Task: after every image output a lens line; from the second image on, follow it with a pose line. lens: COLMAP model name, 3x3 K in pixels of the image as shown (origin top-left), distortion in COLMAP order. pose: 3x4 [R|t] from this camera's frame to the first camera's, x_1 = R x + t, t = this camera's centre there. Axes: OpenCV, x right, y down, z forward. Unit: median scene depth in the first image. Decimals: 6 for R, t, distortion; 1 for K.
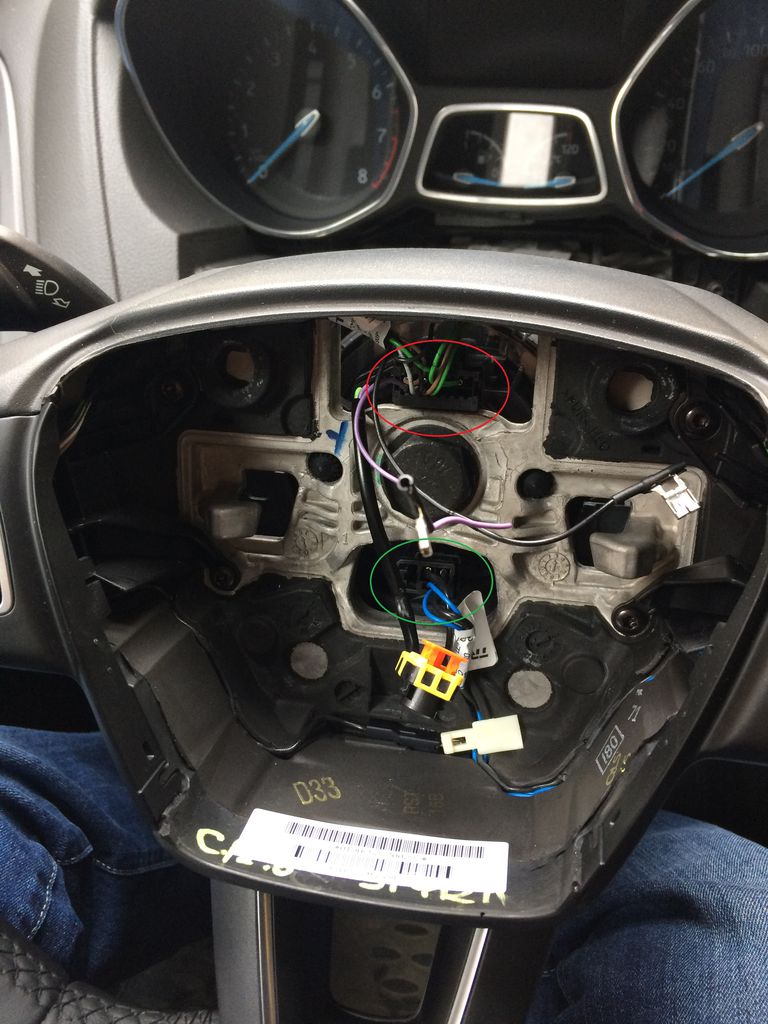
lens RADIAL K [[877.8, 0, 384.0], [0, 877.8, 512.0], [0, 0, 1]] dist [0.117602, -0.253981]
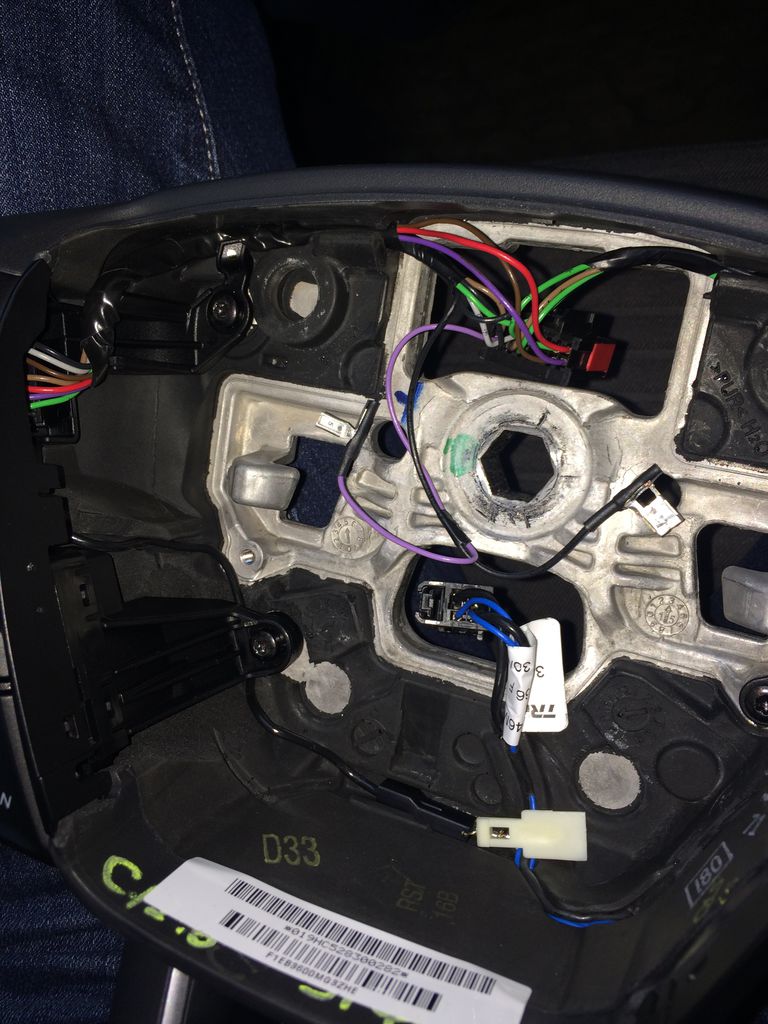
lens RADIAL K [[877.8, 0, 384.0], [0, 877.8, 512.0], [0, 0, 1]] dist [0.117602, -0.253981]
pose [[0.972387, 0.159639, -0.170234, 0.079565], [-0.181931, 0.975396, -0.124512, 0.117400], [0.146169, 0.152045, 0.977506, 0.246269]]
